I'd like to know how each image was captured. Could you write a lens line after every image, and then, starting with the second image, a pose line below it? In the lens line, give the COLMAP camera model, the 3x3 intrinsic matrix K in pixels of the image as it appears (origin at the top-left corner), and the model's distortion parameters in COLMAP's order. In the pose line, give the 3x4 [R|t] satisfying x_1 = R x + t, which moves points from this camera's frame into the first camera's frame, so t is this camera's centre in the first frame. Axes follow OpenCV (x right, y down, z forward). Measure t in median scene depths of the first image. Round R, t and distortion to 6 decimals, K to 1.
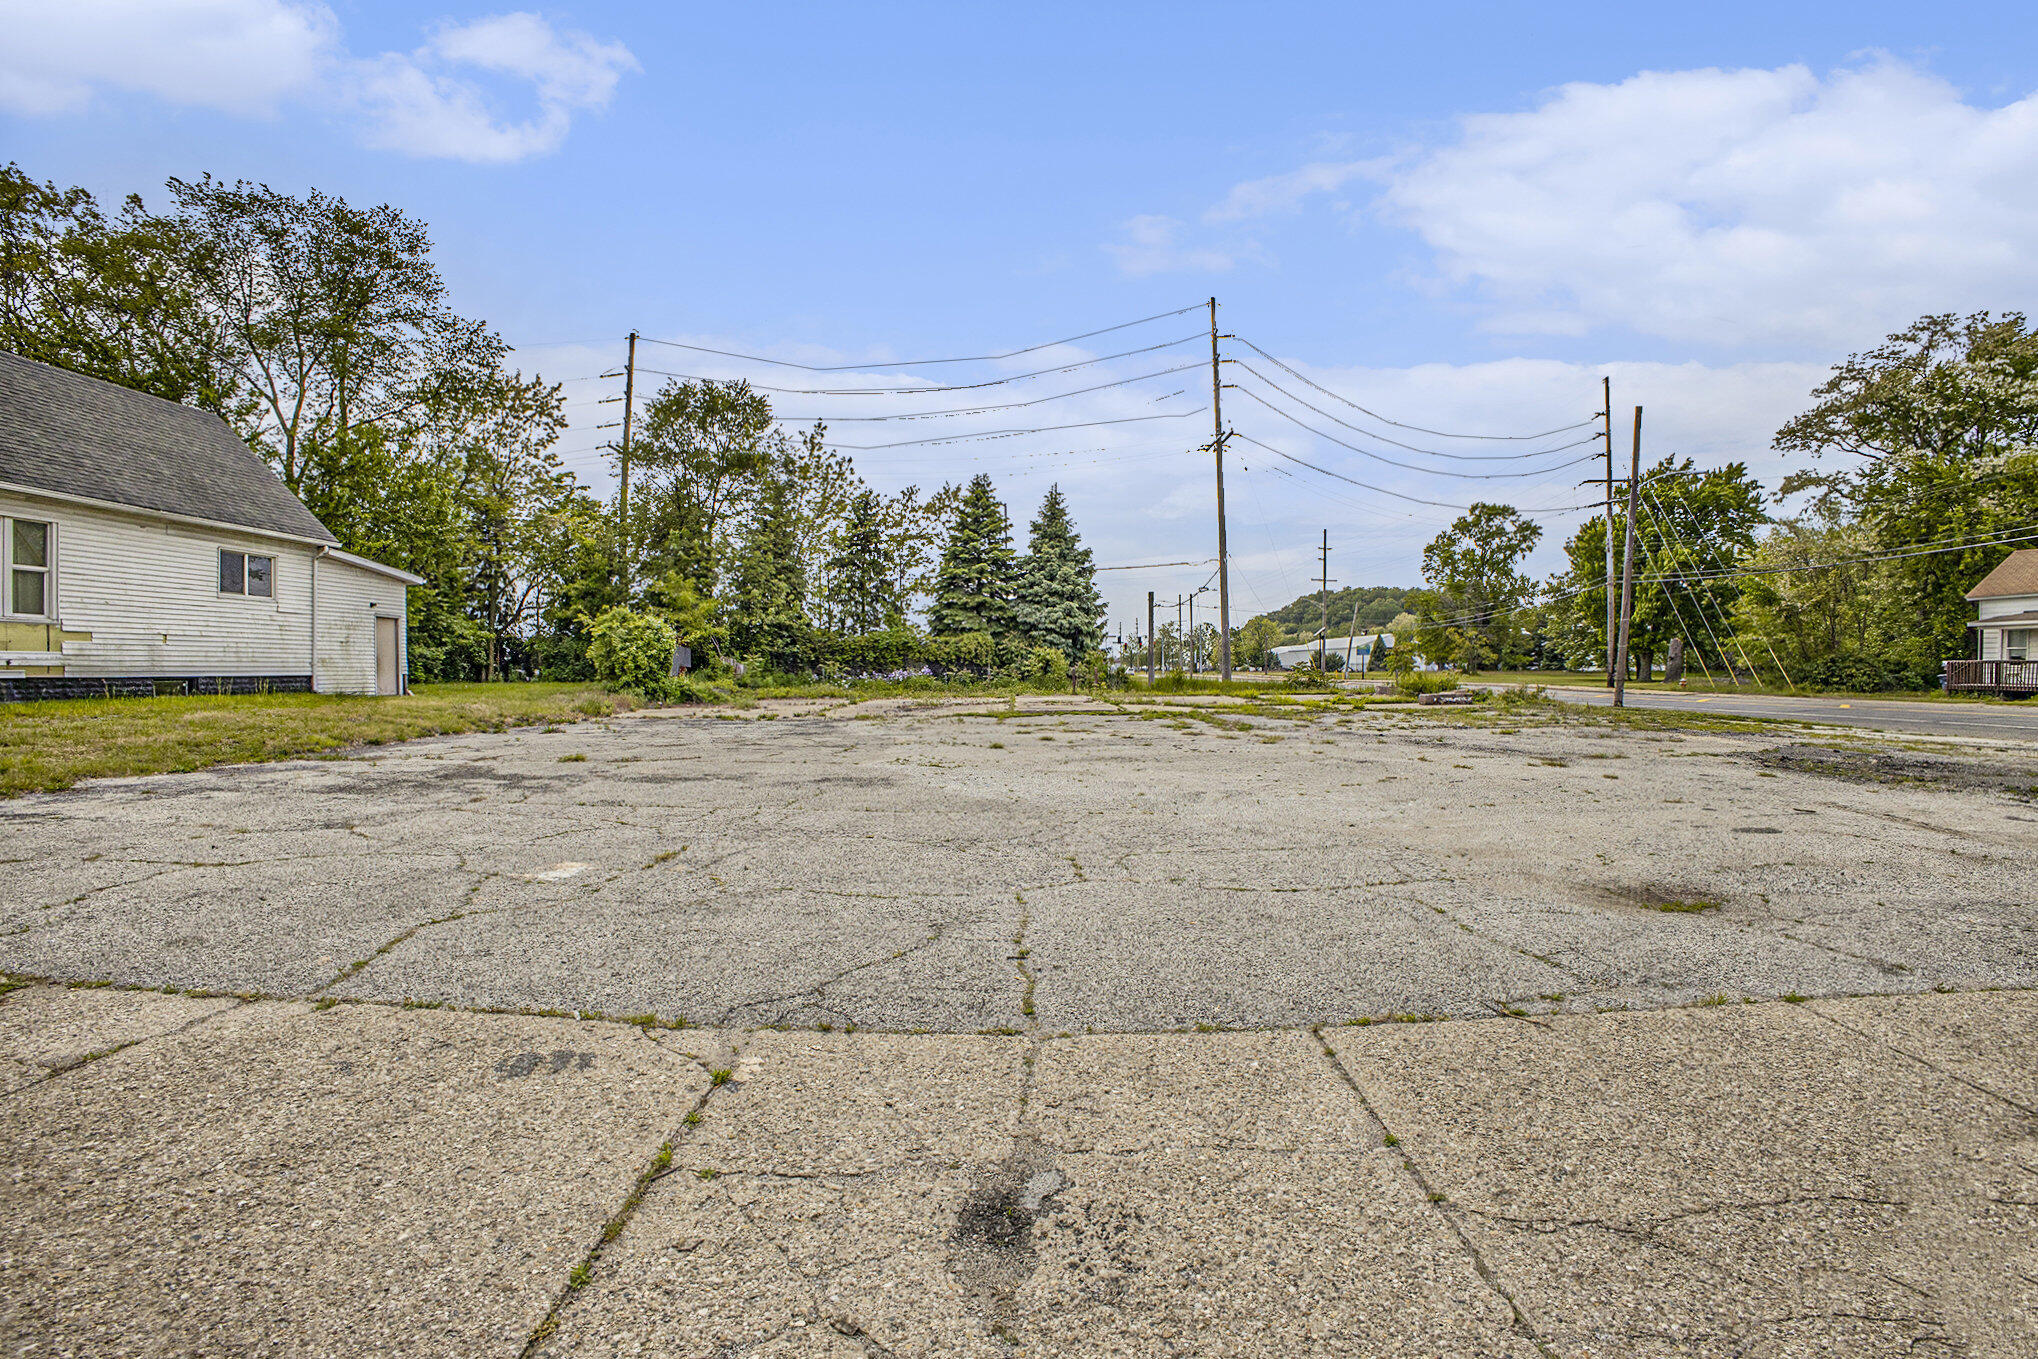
lens RADIAL K [[881.4, 0, 1013.8], [0, 881.4, 674.8], [0, 0, 1]] dist [-0.125153, 0.028637]
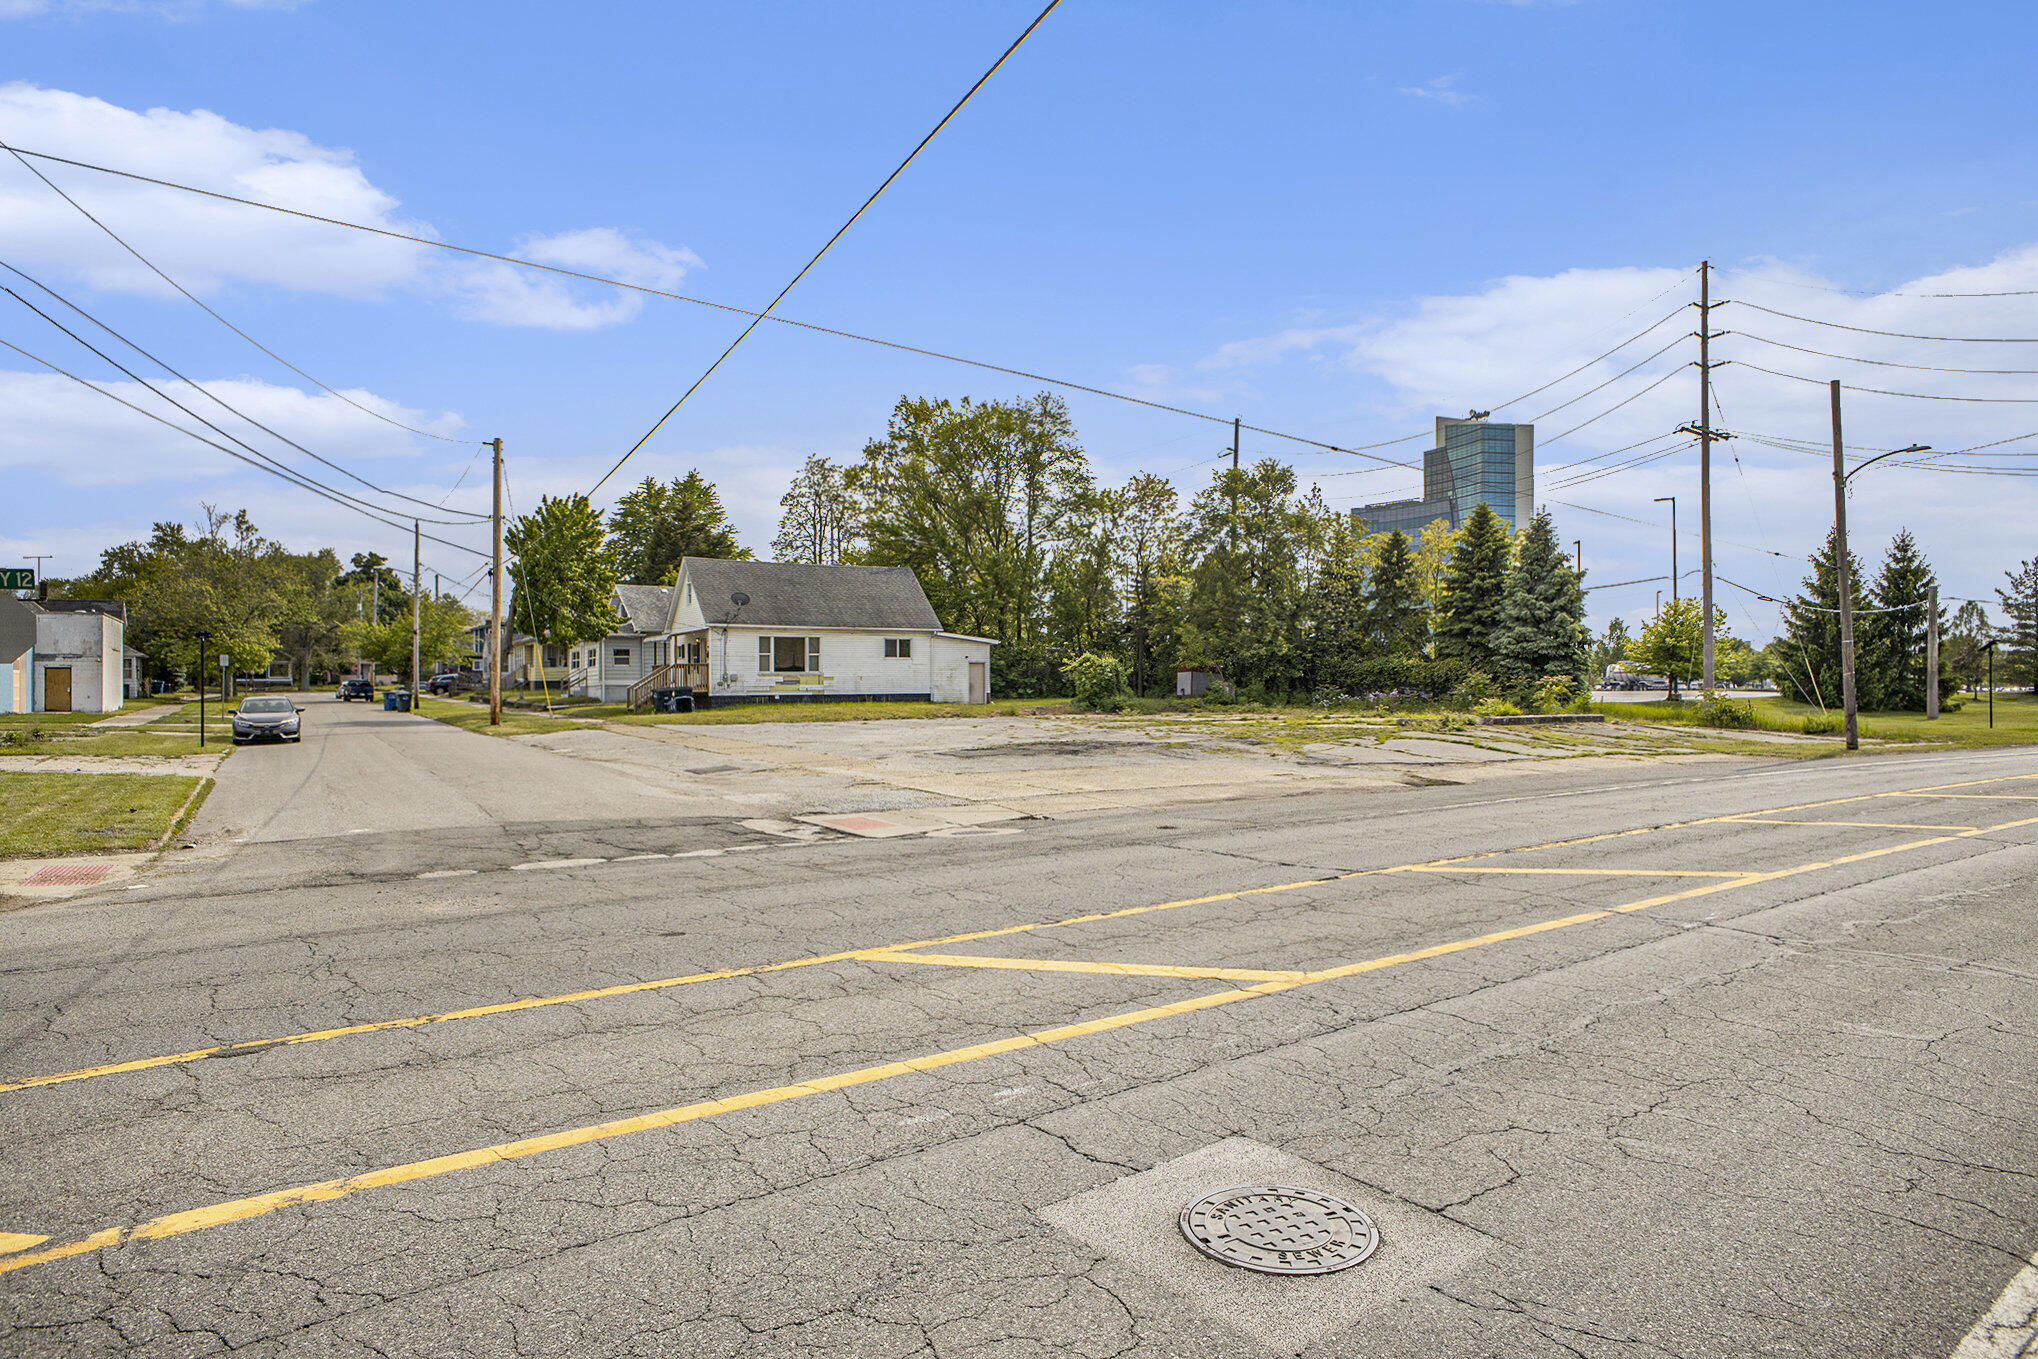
lens RADIAL K [[1227.8, 0, 1019.0], [0, 1227.8, 679.5], [0, 0, 1]] dist [-0.032627, 0.000200]
pose [[0.523775, 0.003716, -0.851848, 0.909480], [-0.007751, 0.999970, -0.000404, -0.016556], [0.851821, 0.006814, 0.523789, -0.215777]]
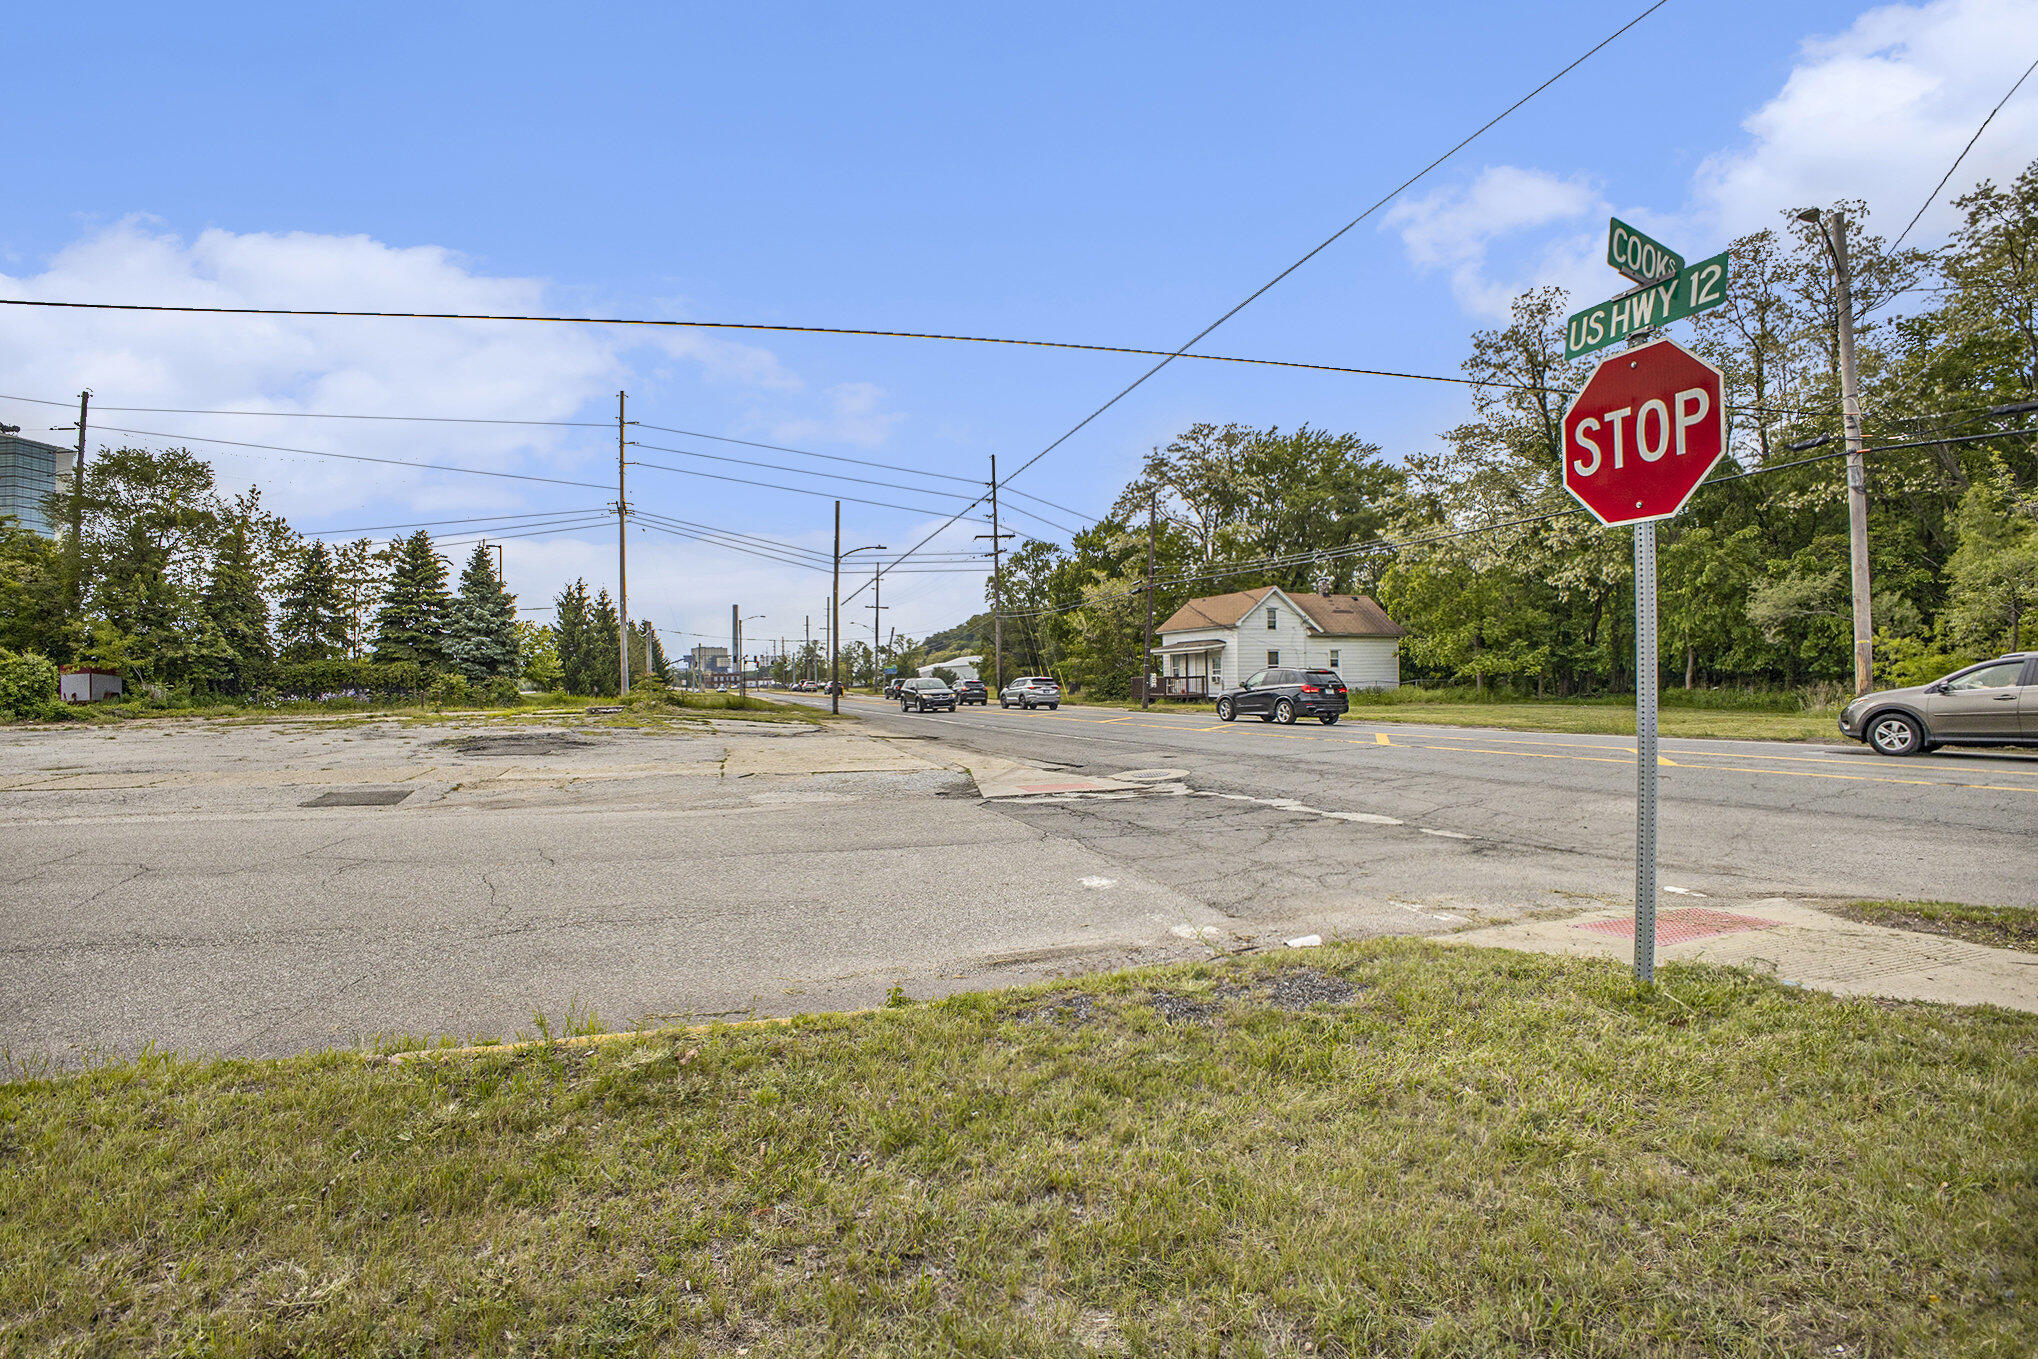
lens RADIAL K [[884.0, 0, 1021.3], [0, 884.0, 681.5], [0, 0, 1]] dist [-0.122980, 0.029888]
pose [[0.945477, -0.009932, 0.325538, 0.377272], [0.013274, 0.999880, -0.008045, 0.000378], [-0.325419, 0.011927, 0.945495, -0.359378]]
